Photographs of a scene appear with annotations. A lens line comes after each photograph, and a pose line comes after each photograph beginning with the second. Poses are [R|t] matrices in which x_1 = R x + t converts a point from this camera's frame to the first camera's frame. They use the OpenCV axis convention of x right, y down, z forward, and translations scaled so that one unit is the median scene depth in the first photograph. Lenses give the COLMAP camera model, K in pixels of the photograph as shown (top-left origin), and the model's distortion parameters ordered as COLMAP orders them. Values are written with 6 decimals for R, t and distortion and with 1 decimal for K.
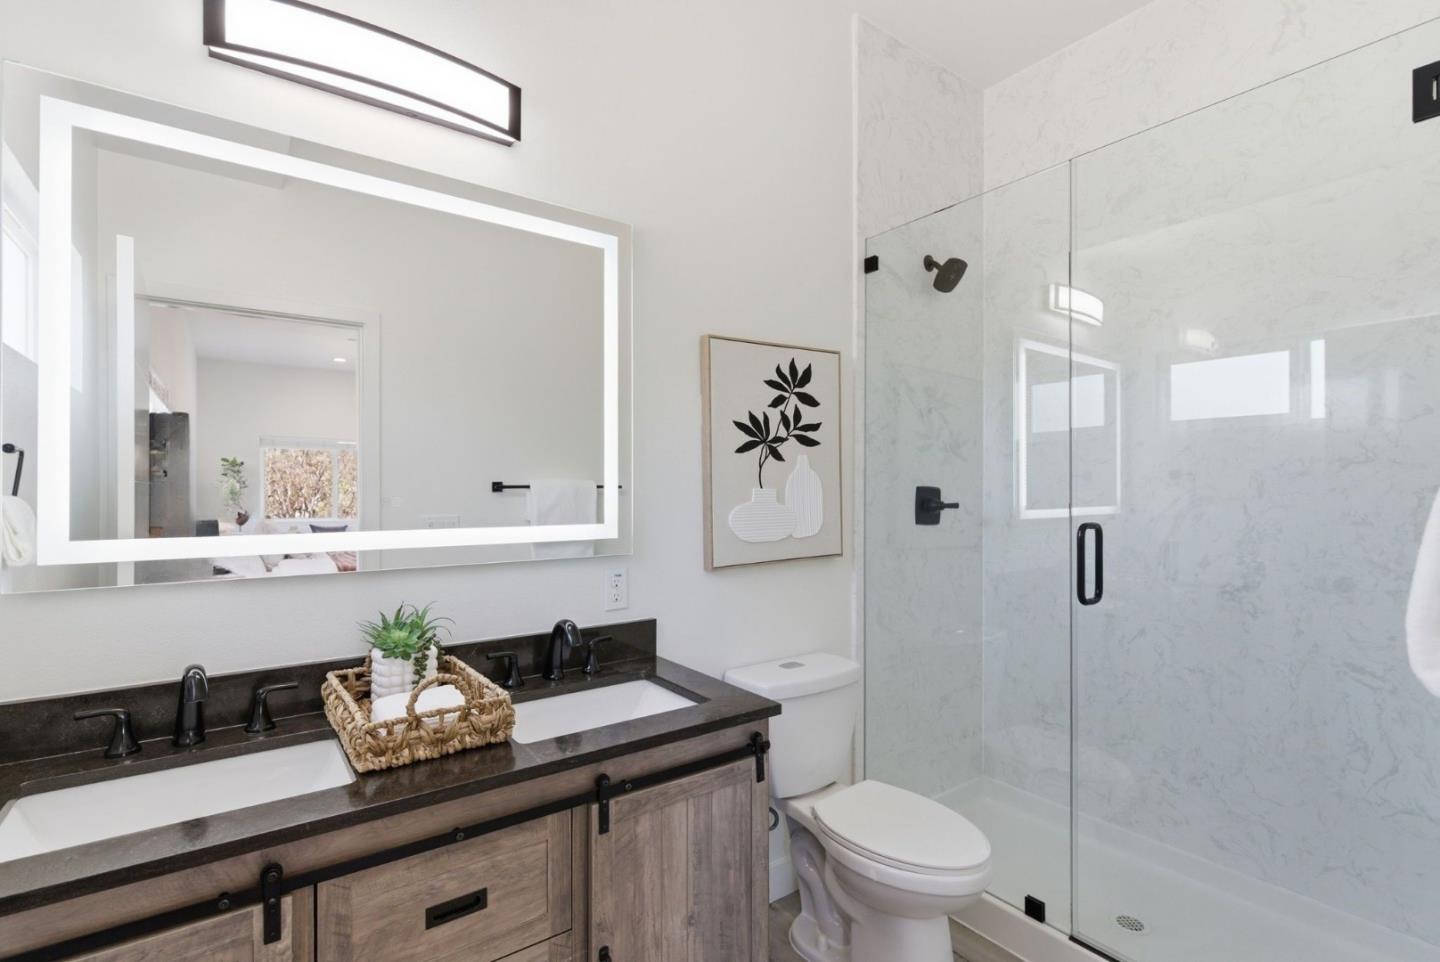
lens RADIAL K [[663.9, 0, 720.0], [0, 663.9, 481.0], [0, 0, 1]] dist [0.000818, 0.000119]
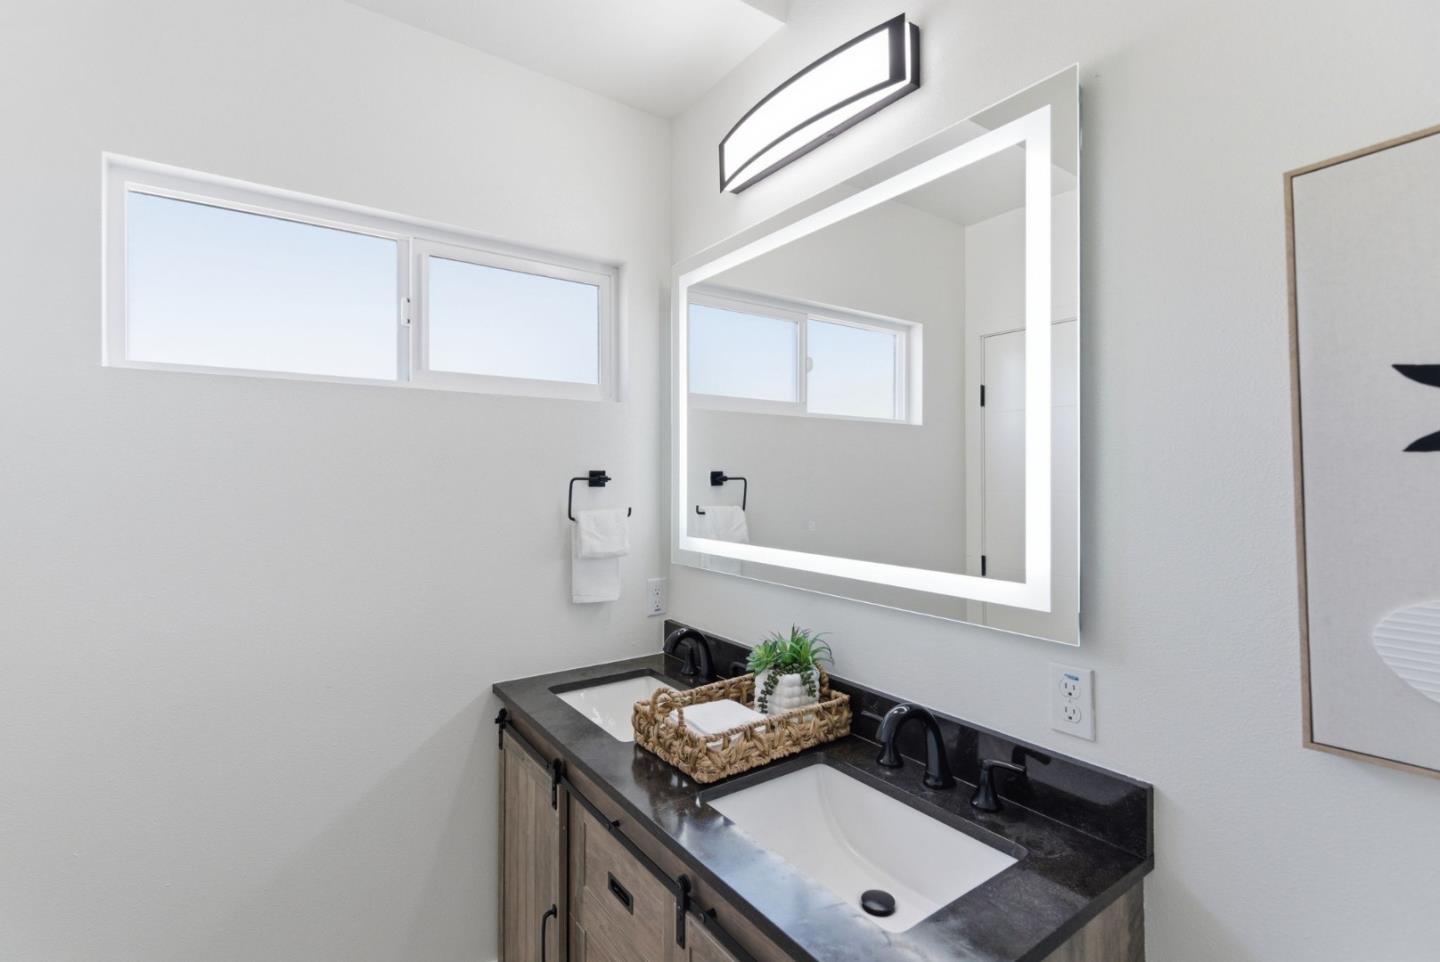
lens RADIAL K [[663.9, 0, 720.0], [0, 663.9, 481.0], [0, 0, 1]] dist [0.000818, 0.000119]
pose [[-0.004815, -0.002346, -0.999986, 0.494697], [0.008235, 0.999963, -0.002385, -0.036287], [0.999954, -0.008247, -0.004796, 0.794185]]
